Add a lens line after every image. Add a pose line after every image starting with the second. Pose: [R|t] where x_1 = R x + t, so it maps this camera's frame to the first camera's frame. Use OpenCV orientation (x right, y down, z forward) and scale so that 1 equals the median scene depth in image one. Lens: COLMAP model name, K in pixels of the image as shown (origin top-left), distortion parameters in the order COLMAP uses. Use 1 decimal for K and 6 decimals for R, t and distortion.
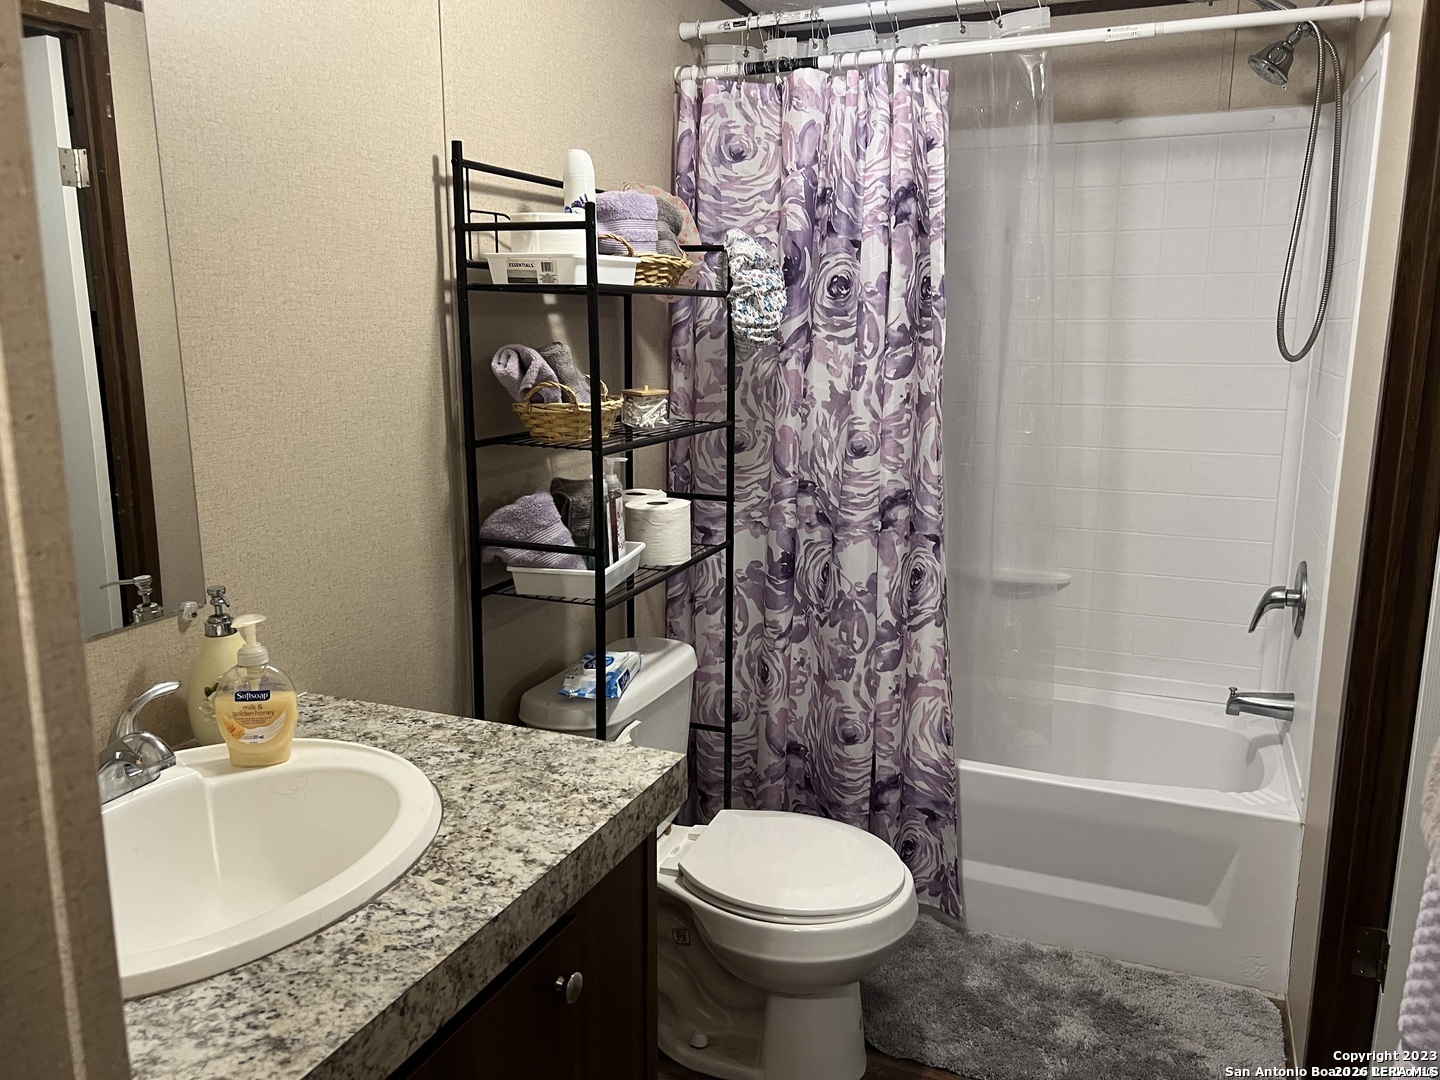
lens RADIAL K [[1080.3, 0, 717.8], [0, 1080.3, 541.3], [0, 0, 1]] dist [-0.008506, -0.000517]
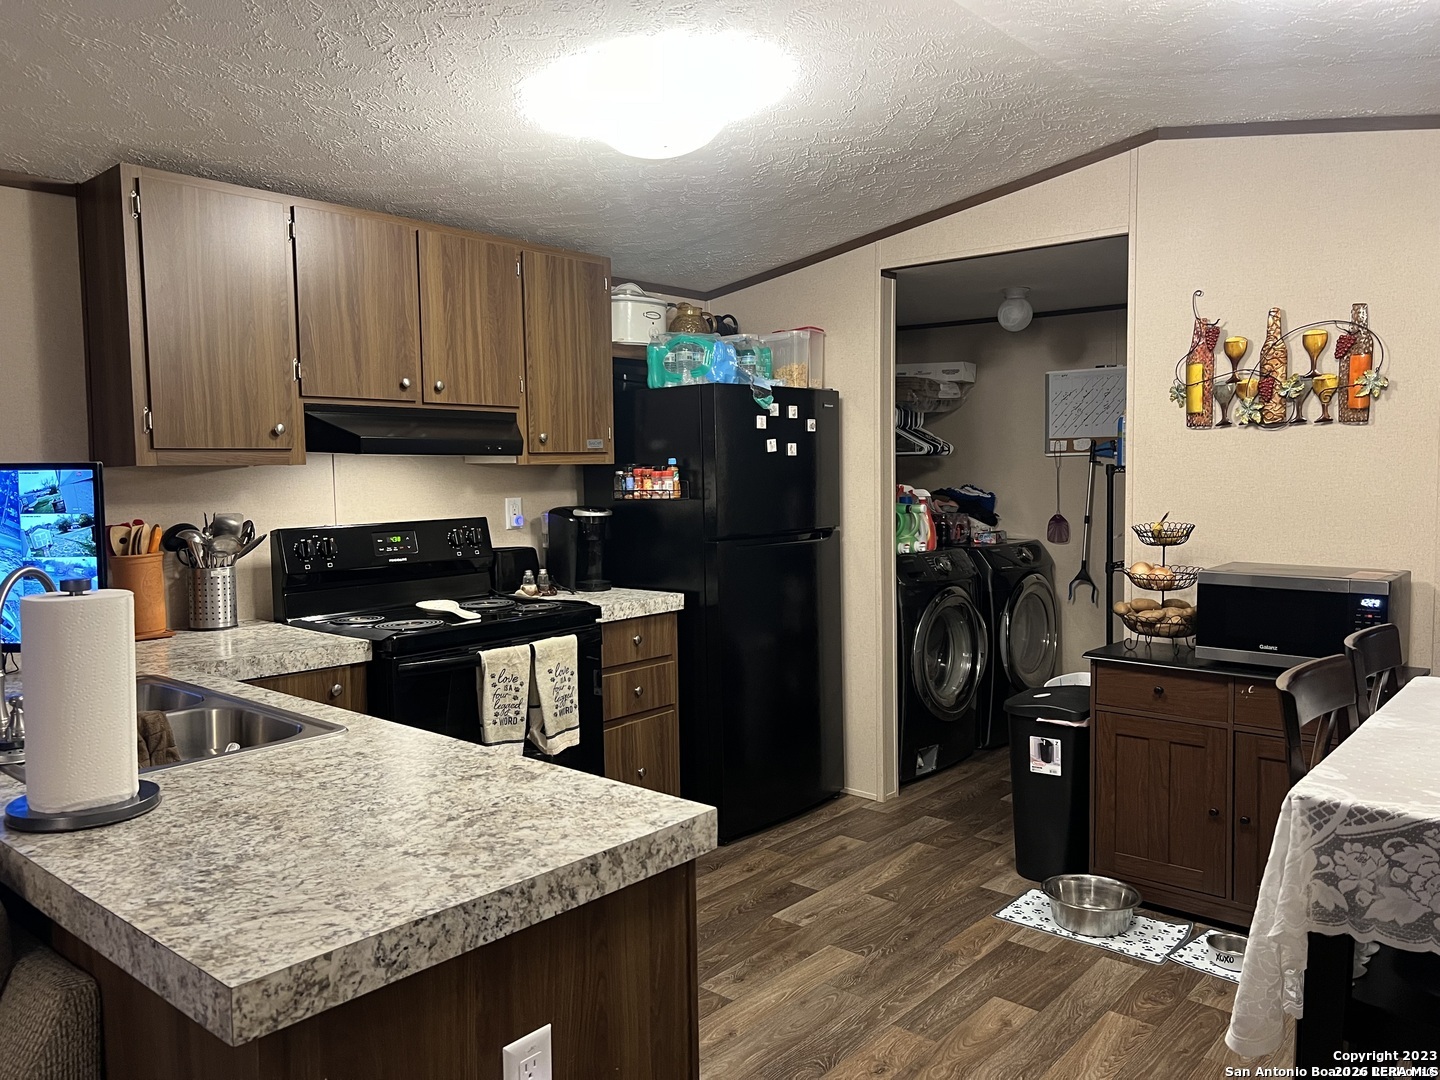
lens RADIAL K [[1080.3, 0, 717.6], [0, 1080.3, 540.1], [0, 0, 1]] dist [-0.008506, -0.000517]
pose [[0.284117, -0.073239, 0.955988, -1.718036], [0.198076, 0.980053, 0.016215, 0.057598], [-0.938106, 0.184751, 0.292957, -0.146715]]
